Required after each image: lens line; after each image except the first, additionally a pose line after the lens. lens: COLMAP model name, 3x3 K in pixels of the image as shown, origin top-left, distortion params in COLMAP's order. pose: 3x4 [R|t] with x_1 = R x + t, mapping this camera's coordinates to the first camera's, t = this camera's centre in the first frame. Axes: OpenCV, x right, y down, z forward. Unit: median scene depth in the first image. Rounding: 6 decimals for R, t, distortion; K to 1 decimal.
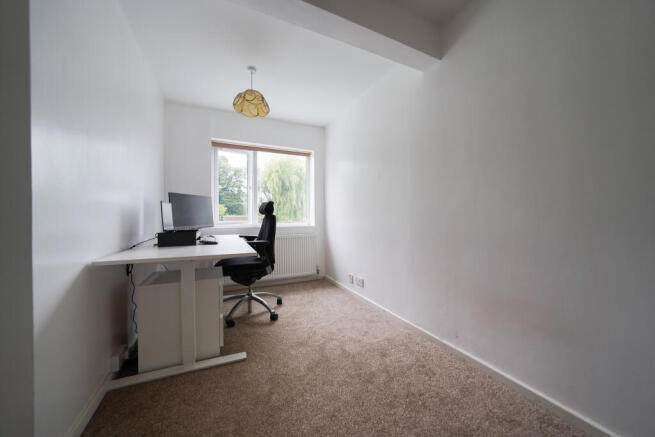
lens RADIAL K [[228.5, 0, 324.2], [0, 228.5, 216.5], [0, 0, 1]] dist [-0.013740, 0.000304]
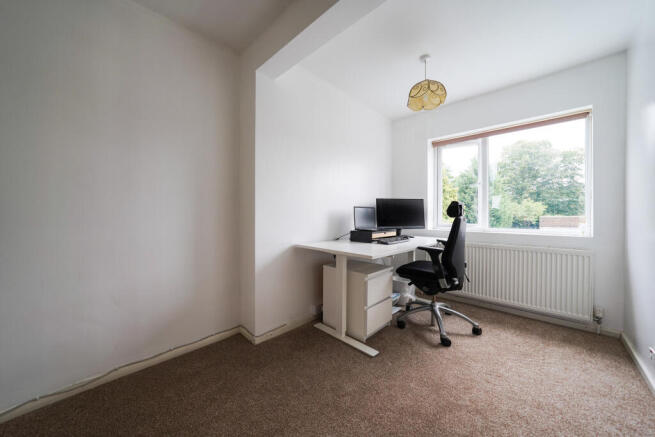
lens RADIAL K [[228.5, 0, 325.2], [0, 228.5, 216.5], [0, 0, 1]] dist [-0.013740, 0.000304]
pose [[0.366331, 0.006542, -0.930462, 0.335957], [-0.006691, 0.999968, 0.004396, -0.011183], [0.930461, 0.004615, 0.366363, 0.260388]]
